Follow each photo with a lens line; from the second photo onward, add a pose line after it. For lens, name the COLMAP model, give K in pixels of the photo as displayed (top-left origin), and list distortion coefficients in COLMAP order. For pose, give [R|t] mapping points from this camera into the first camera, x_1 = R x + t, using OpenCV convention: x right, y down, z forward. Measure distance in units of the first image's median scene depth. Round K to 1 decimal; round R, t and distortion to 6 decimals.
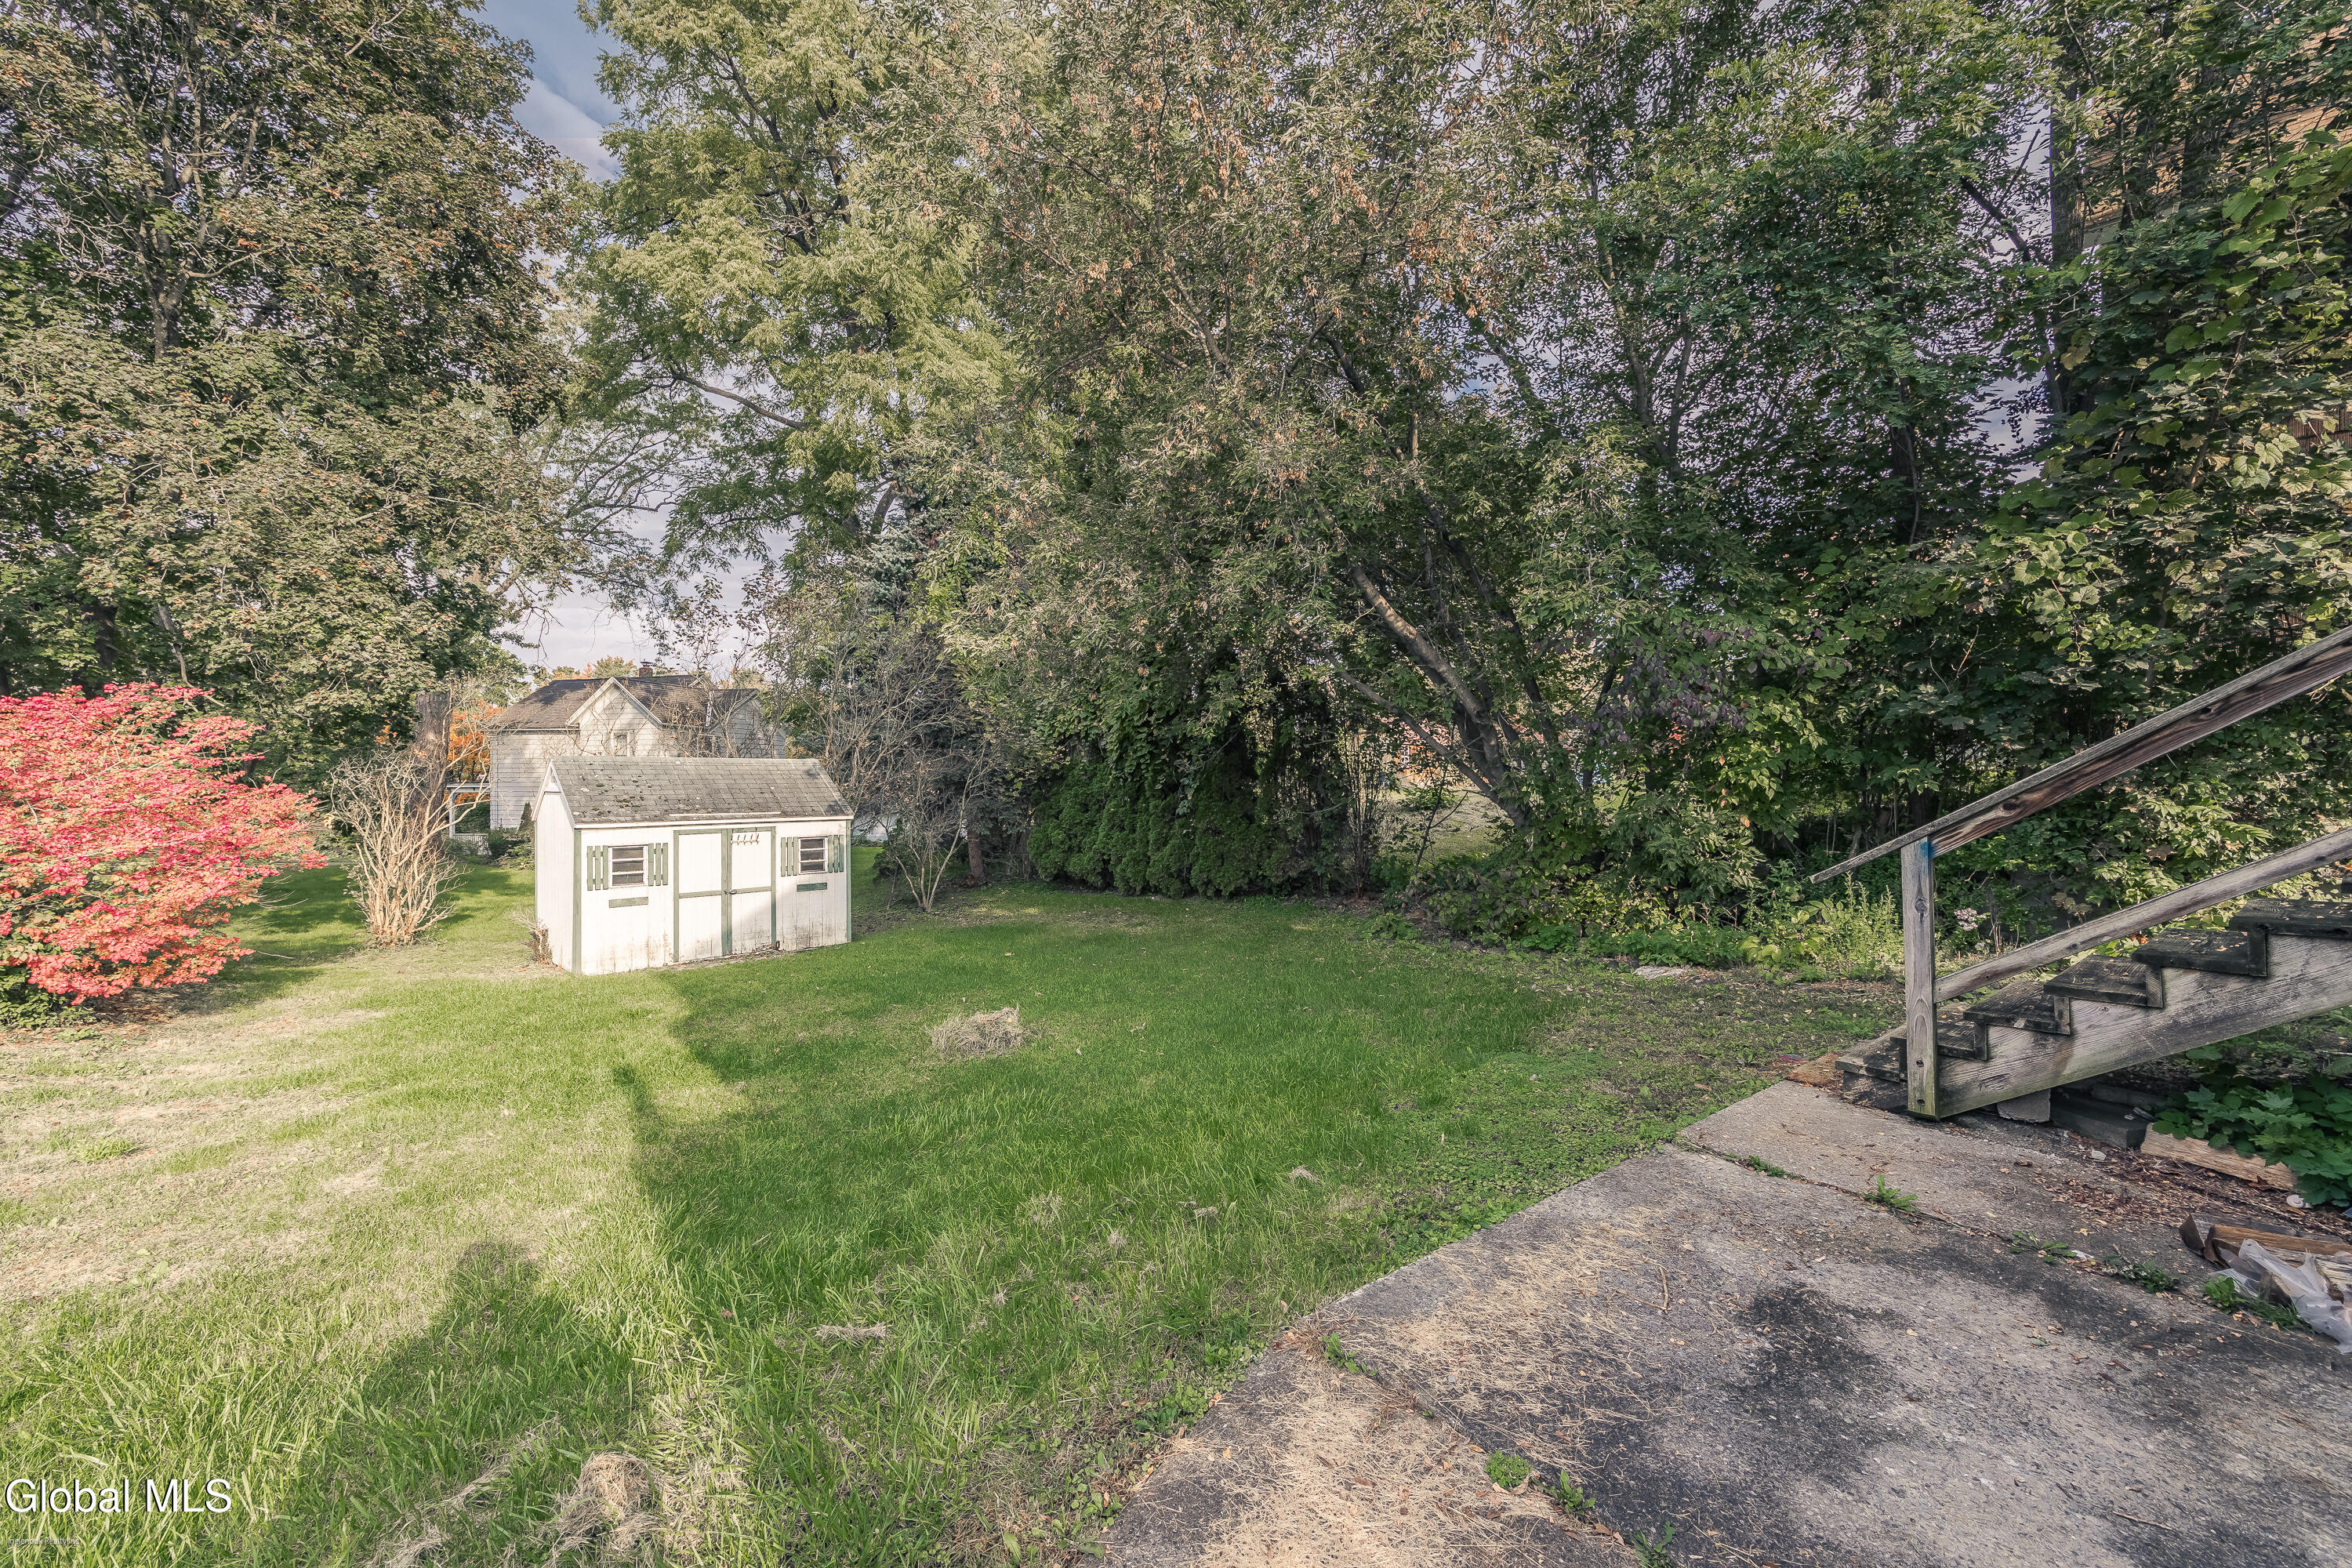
lens RADIAL K [[935.2, 0, 1181.4], [0, 935.2, 780.9], [0, 0, 1]] dist [-0.010071, 0.002270]
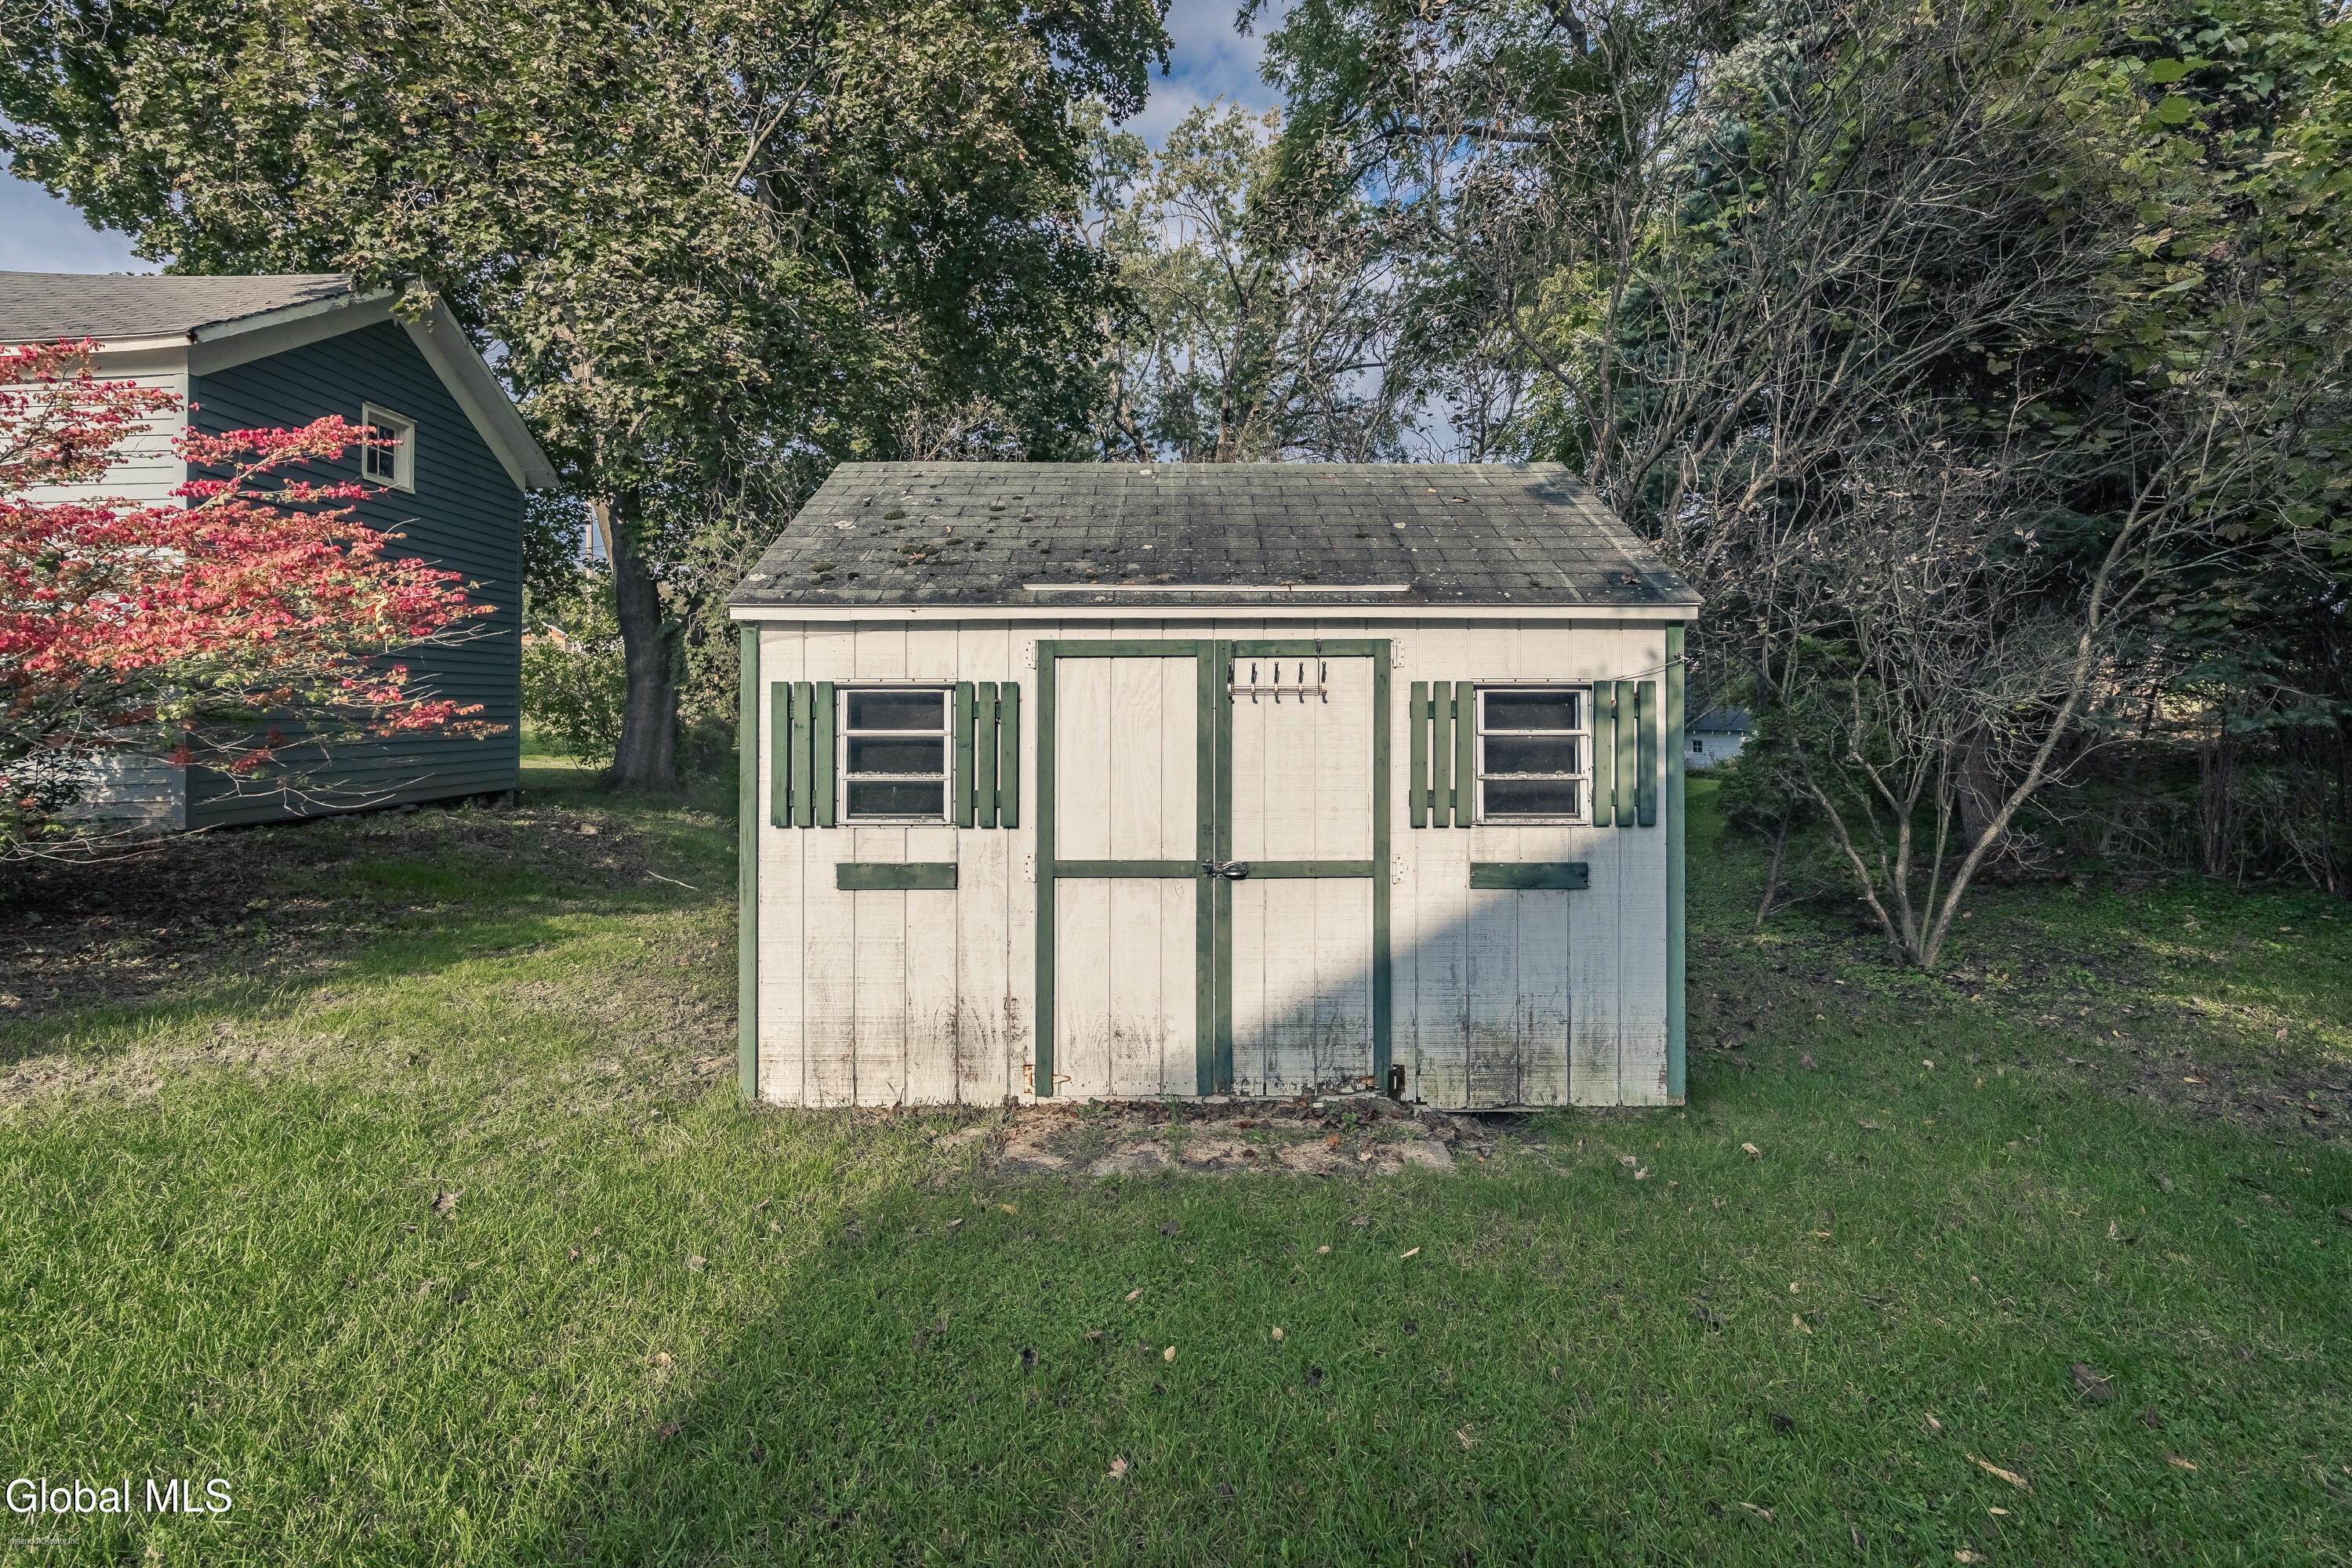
lens RADIAL K [[935.2, 0, 1158.6], [0, 935.2, 700.8], [0, 0, 1]] dist [-0.010071, 0.002270]
pose [[0.701245, -0.003937, -0.712909, -0.291094], [-0.004021, 0.999947, -0.009478, 0.069326], [0.712909, 0.009513, 0.701192, 0.766297]]
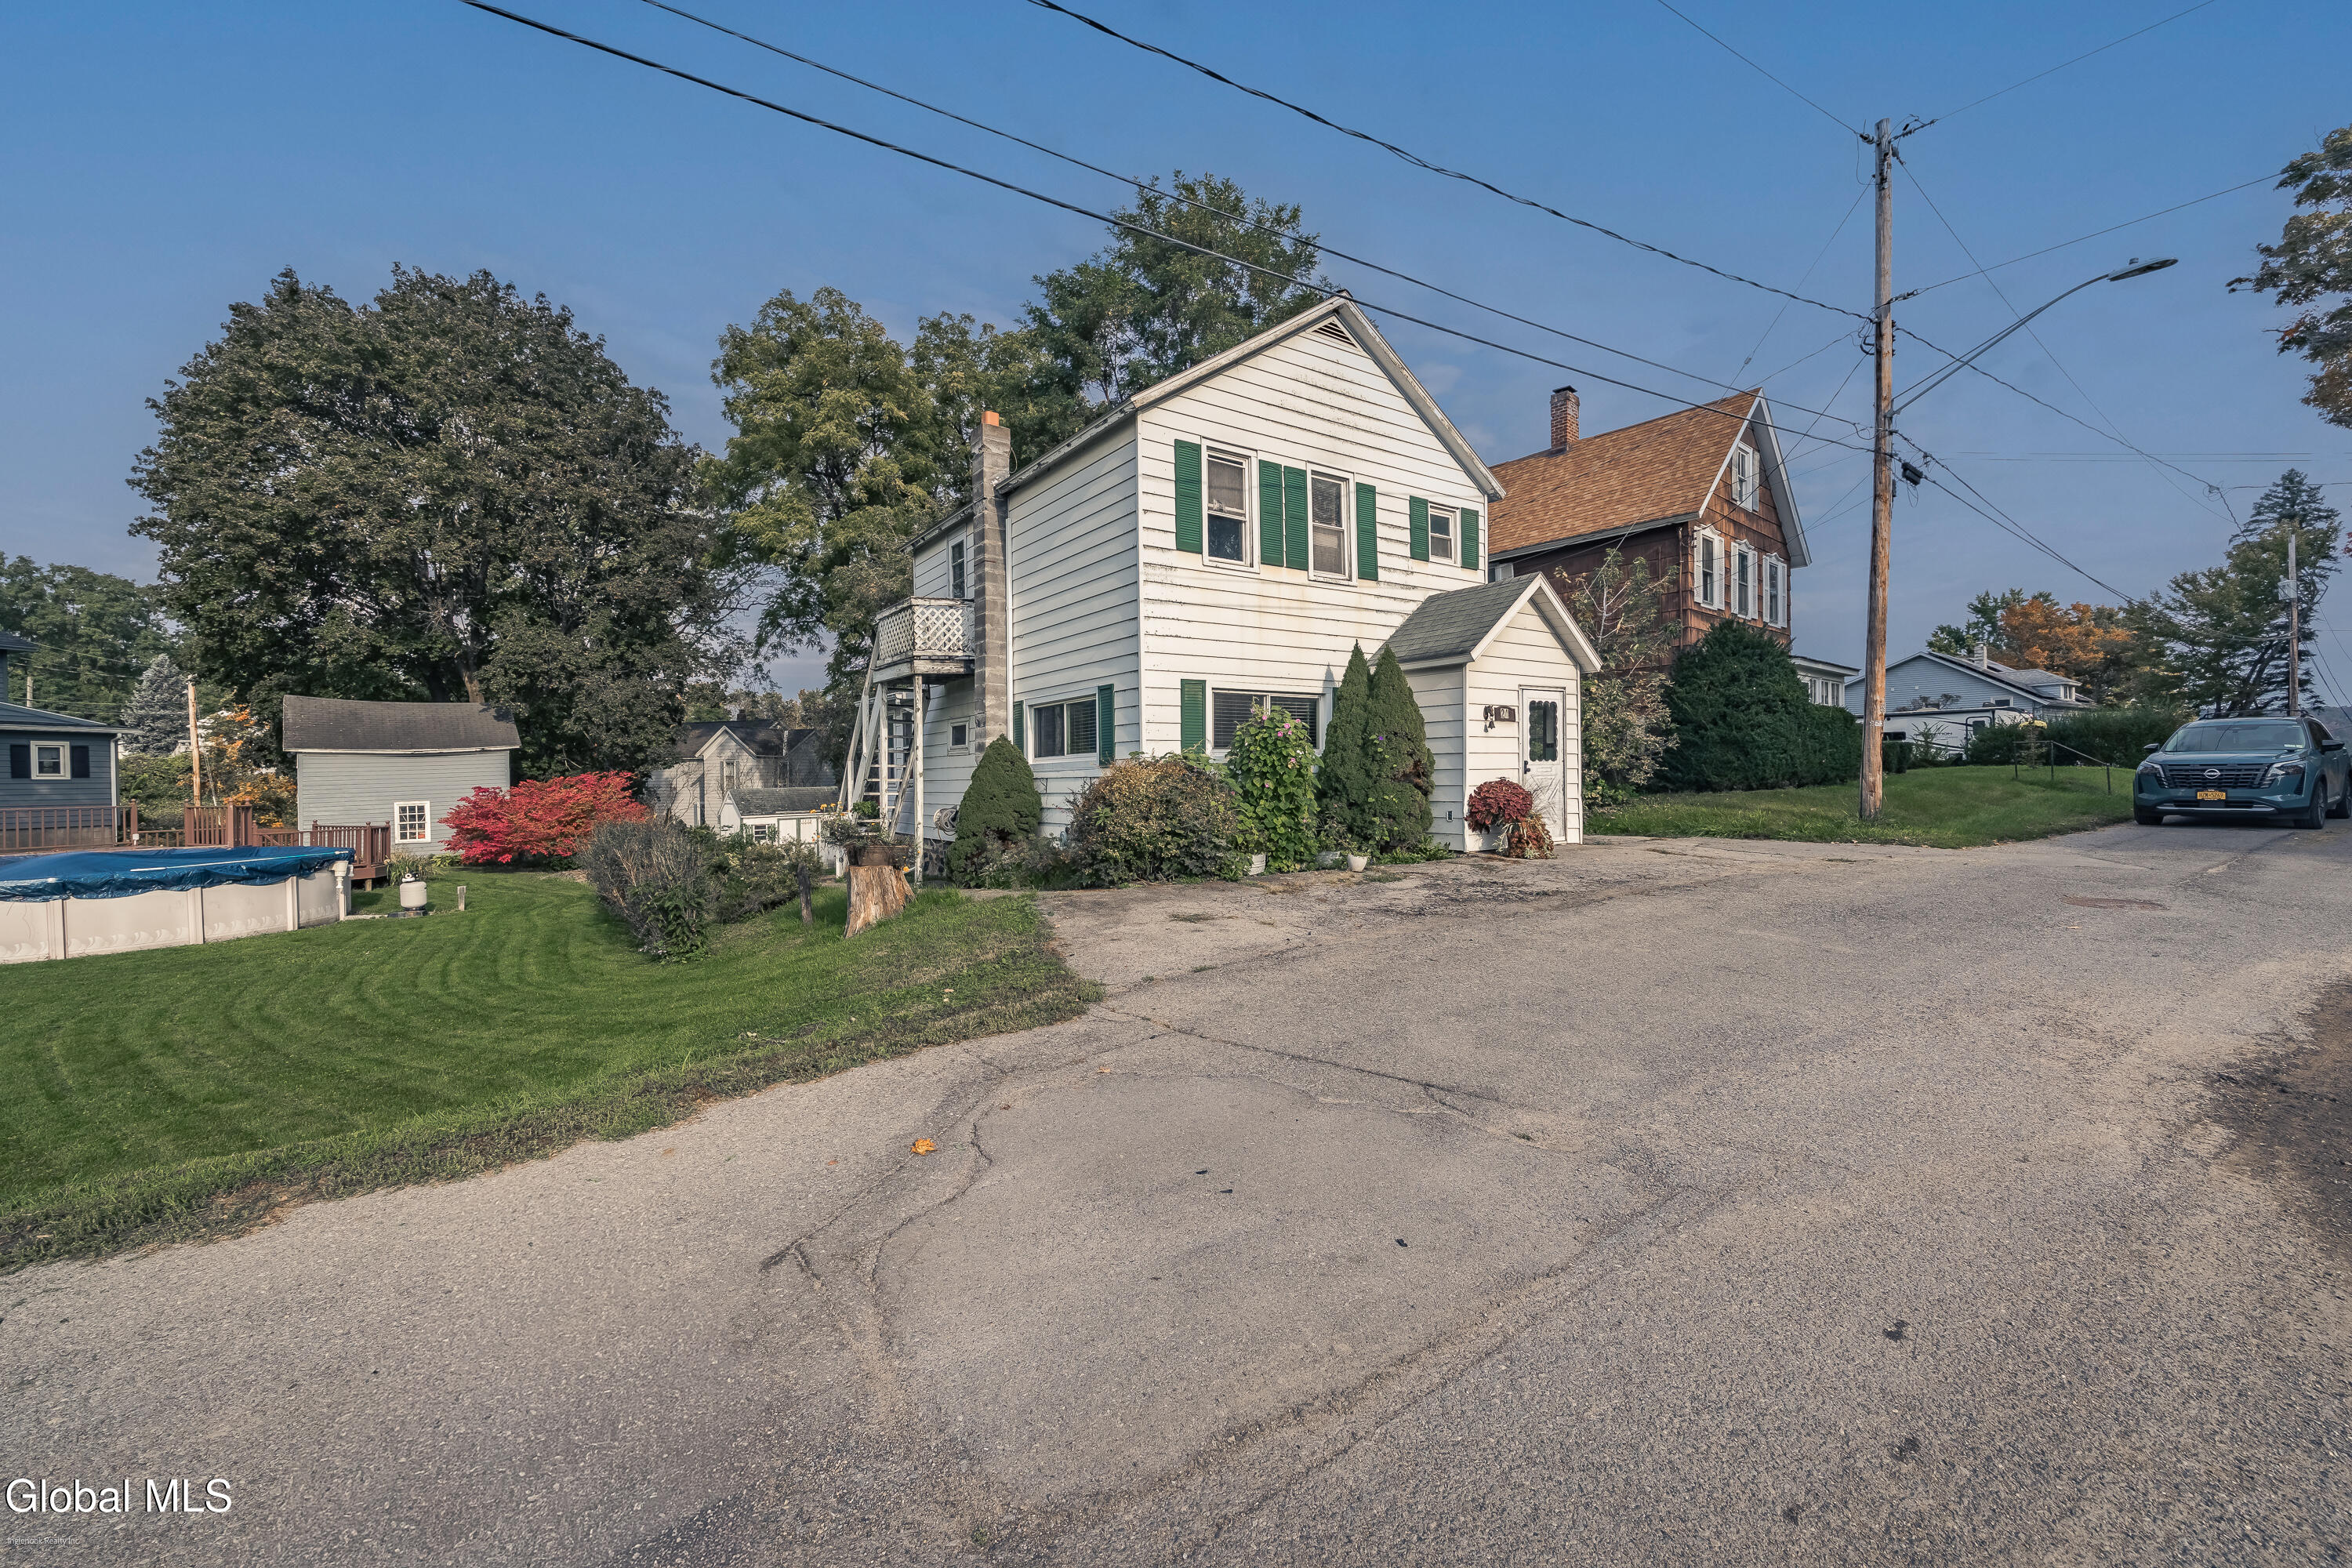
lens RADIAL K [[935.2, 0, 1199.0], [0, 935.2, 787.5], [0, 0, 1]] dist [-0.010071, 0.002270]
pose [[0.998817, -0.007828, -0.047991, 0.678793], [0.008366, 0.999904, 0.011038, -0.045310], [0.047900, -0.011427, 0.998787, -1.408480]]
